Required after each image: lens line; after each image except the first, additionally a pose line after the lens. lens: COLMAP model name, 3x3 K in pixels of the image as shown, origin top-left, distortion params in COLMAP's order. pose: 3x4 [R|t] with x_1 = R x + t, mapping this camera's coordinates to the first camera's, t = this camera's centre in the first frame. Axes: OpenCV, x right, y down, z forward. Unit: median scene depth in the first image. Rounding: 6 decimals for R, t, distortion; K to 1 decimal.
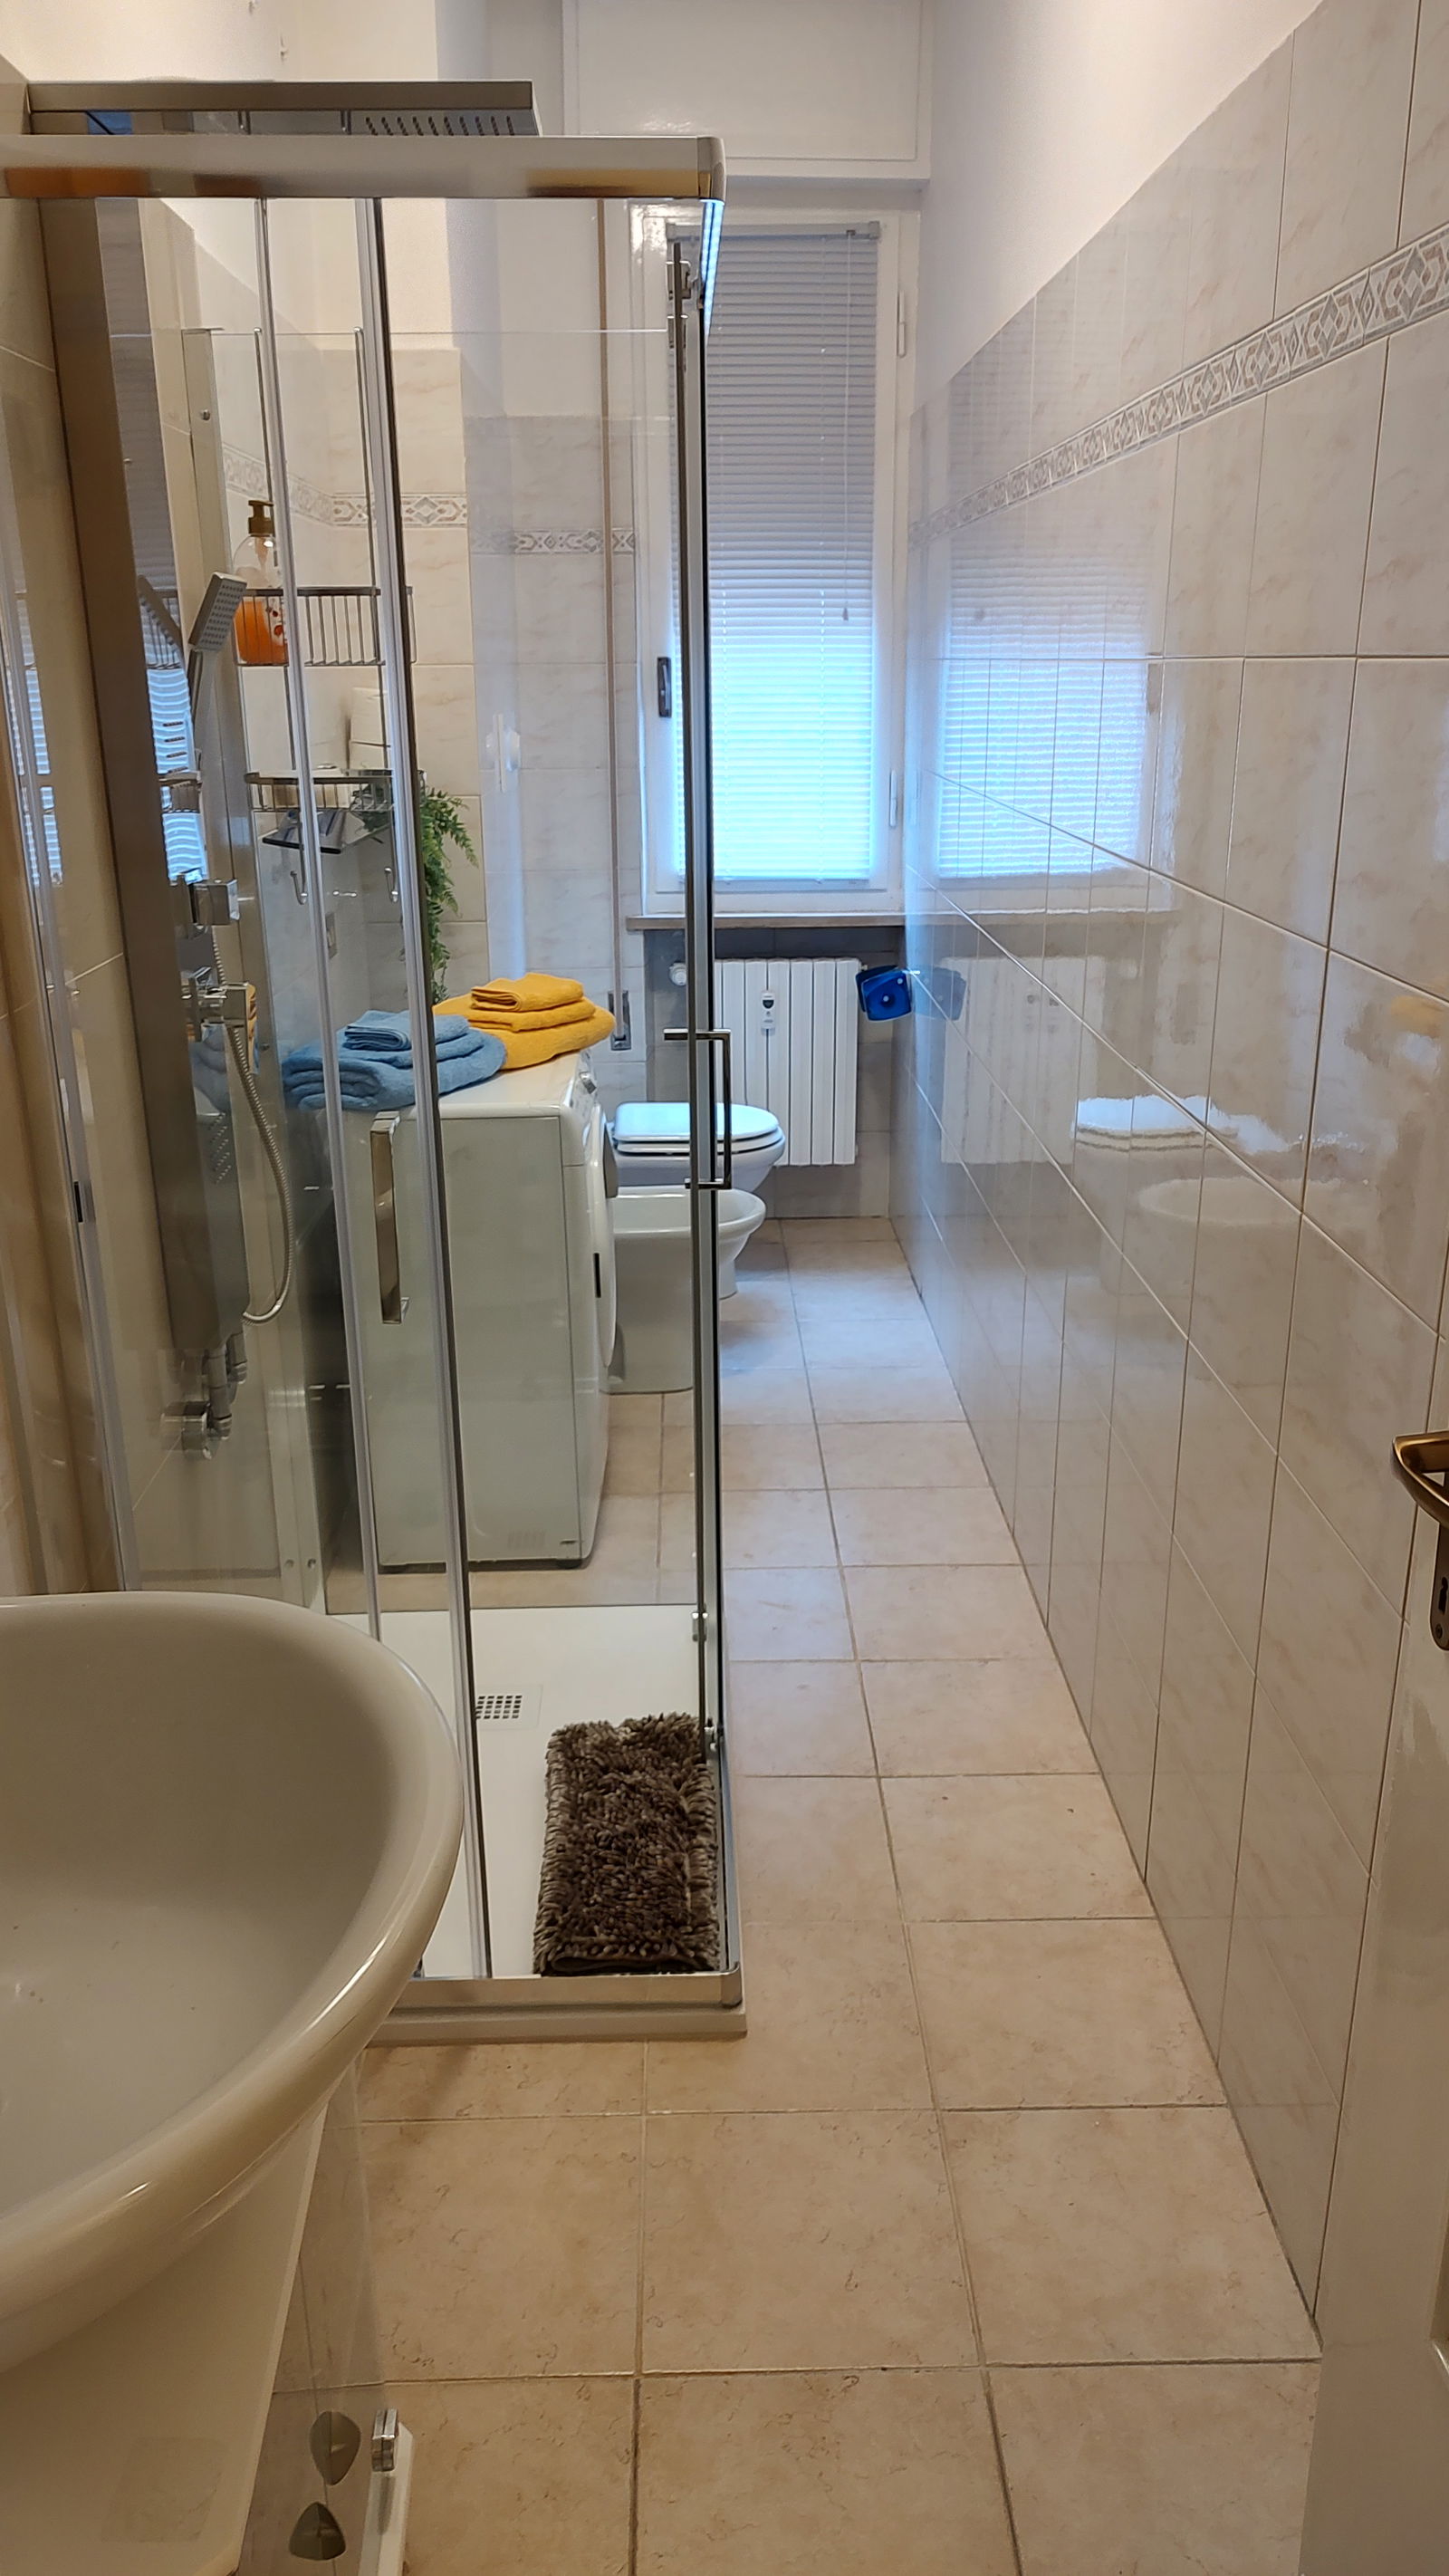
lens RADIAL K [[1857.5, 0, 724.5], [0, 1857.5, 1288.0], [0, 0, 1]] dist [0.003766, 0.001296]
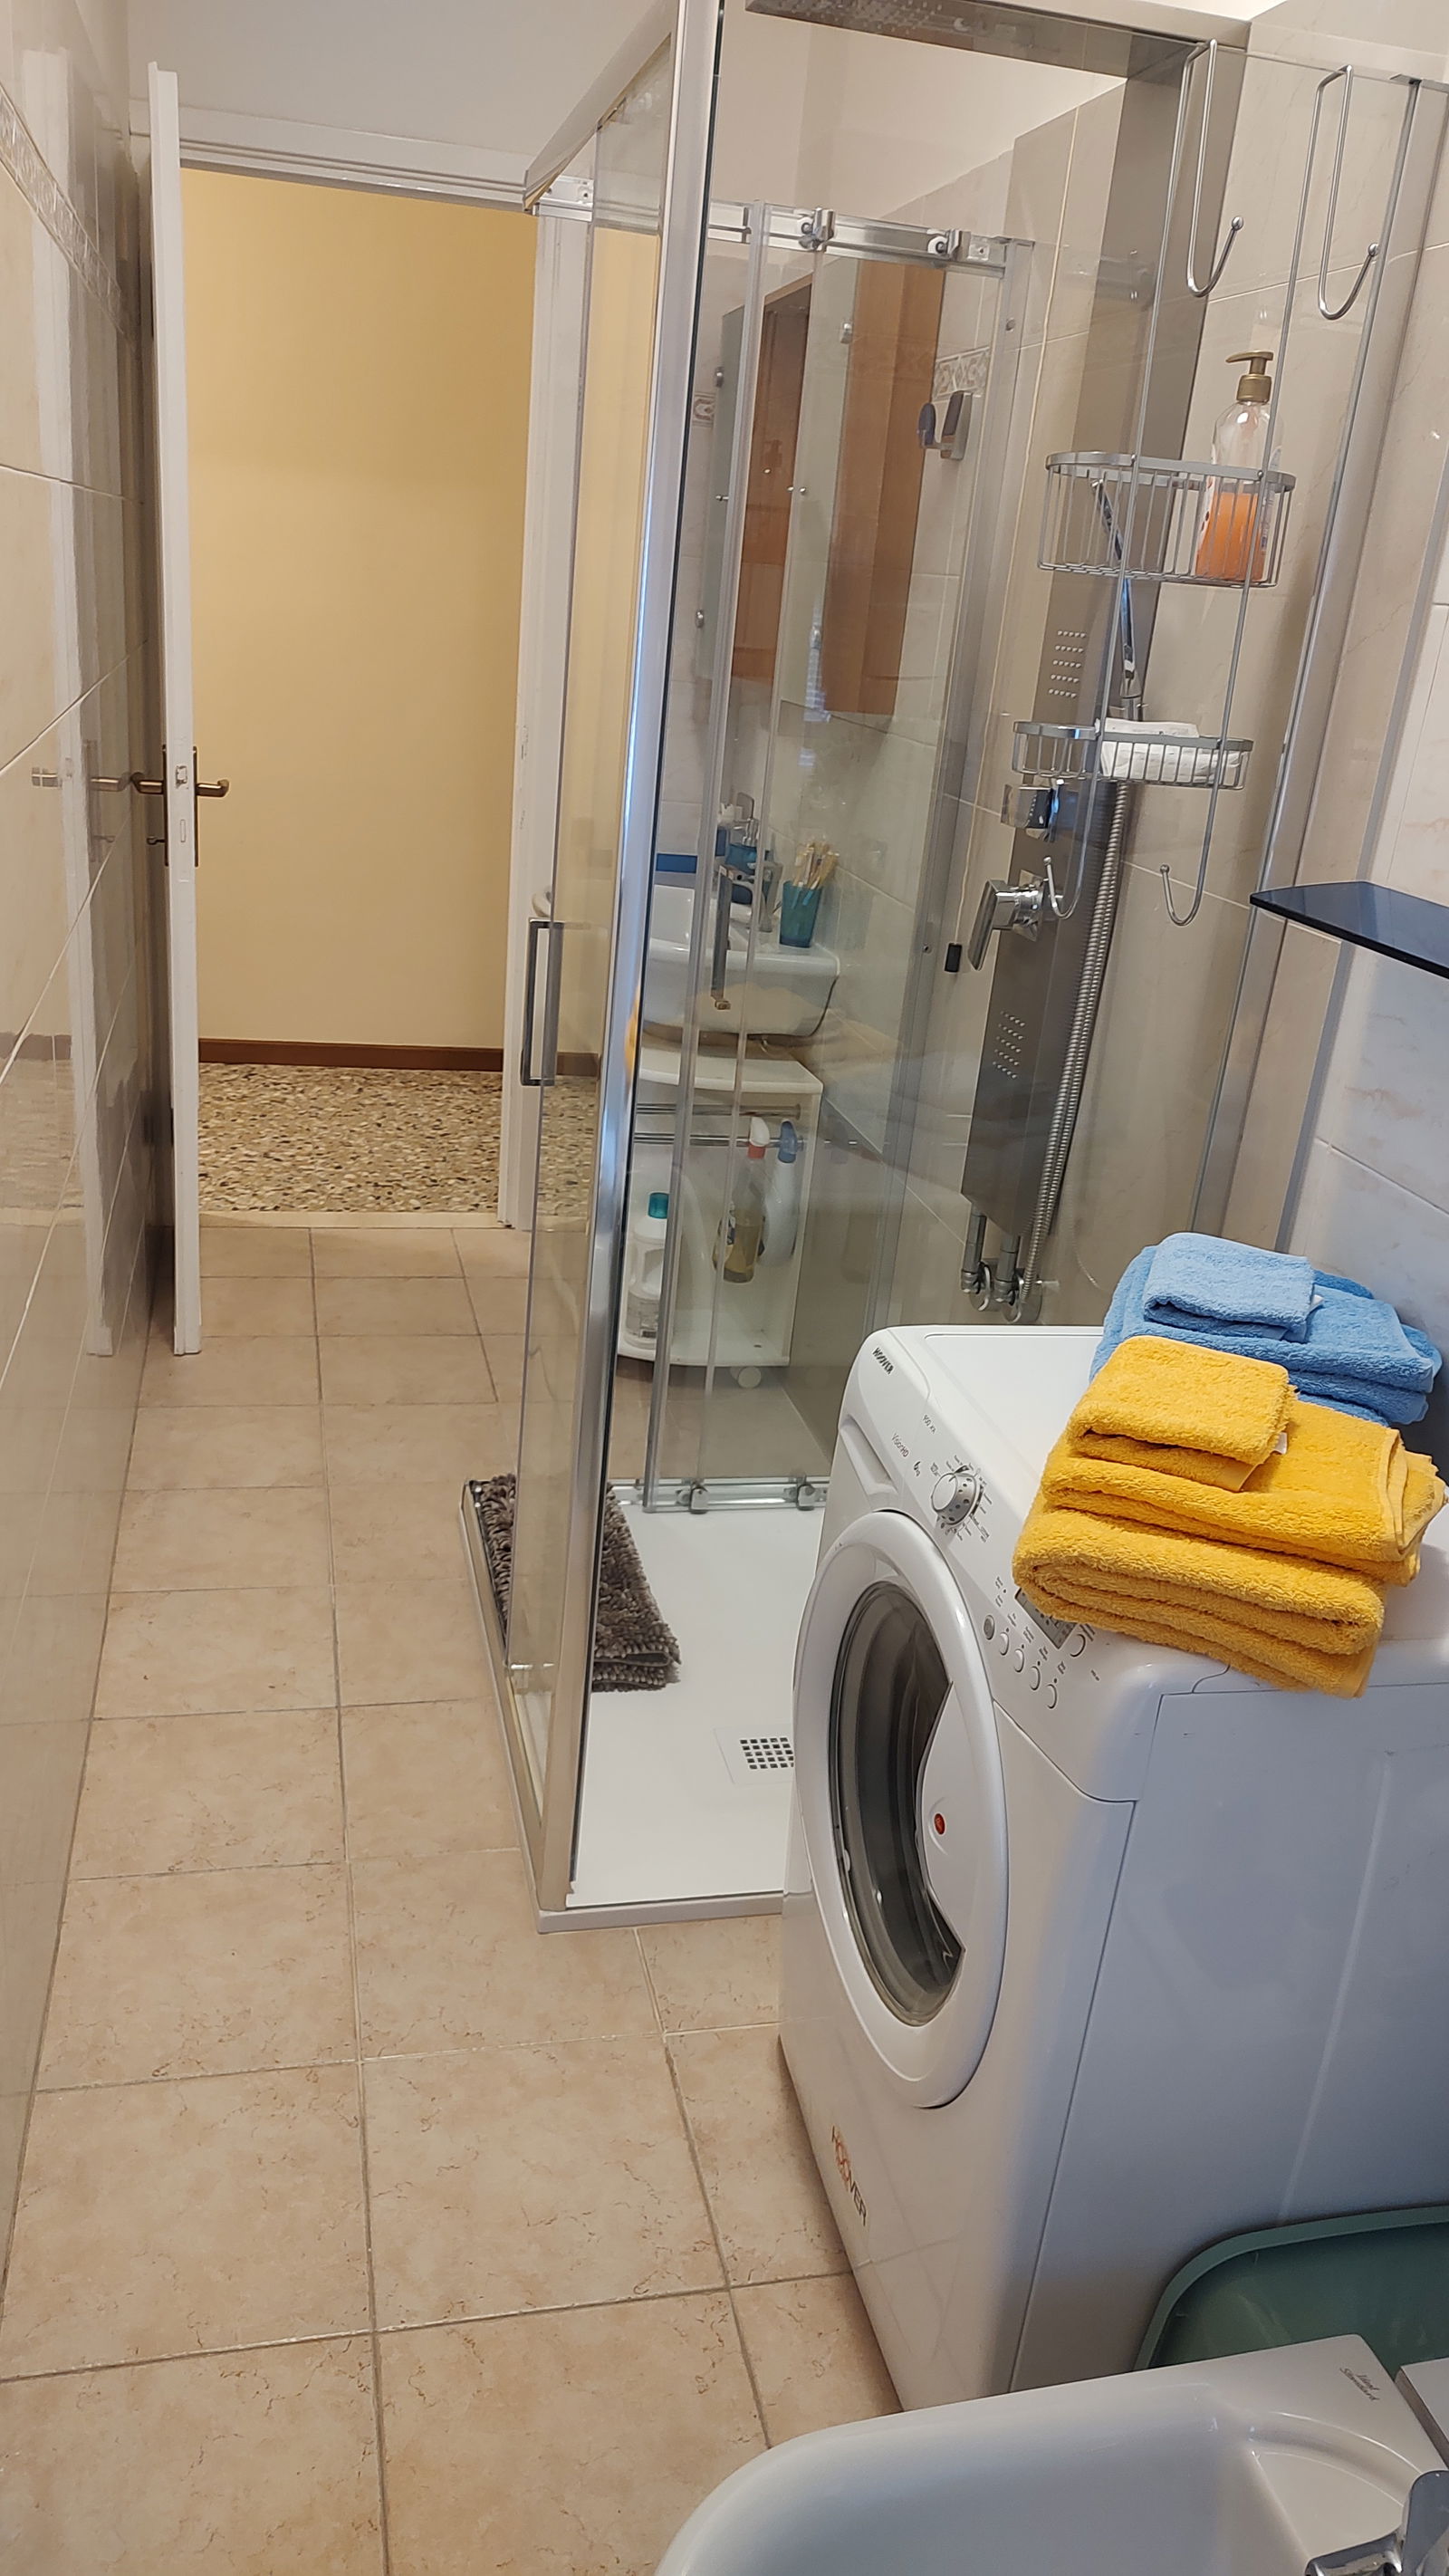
lens RADIAL K [[1857.5, 0, 724.5], [0, 1857.5, 1288.0], [0, 0, 1]] dist [0.003766, 0.001296]
pose [[-0.976451, -0.004989, -0.215682, 0.103554], [-0.143257, 0.762503, 0.630925, -0.569013], [0.161311, 0.646965, -0.745262, 1.722349]]
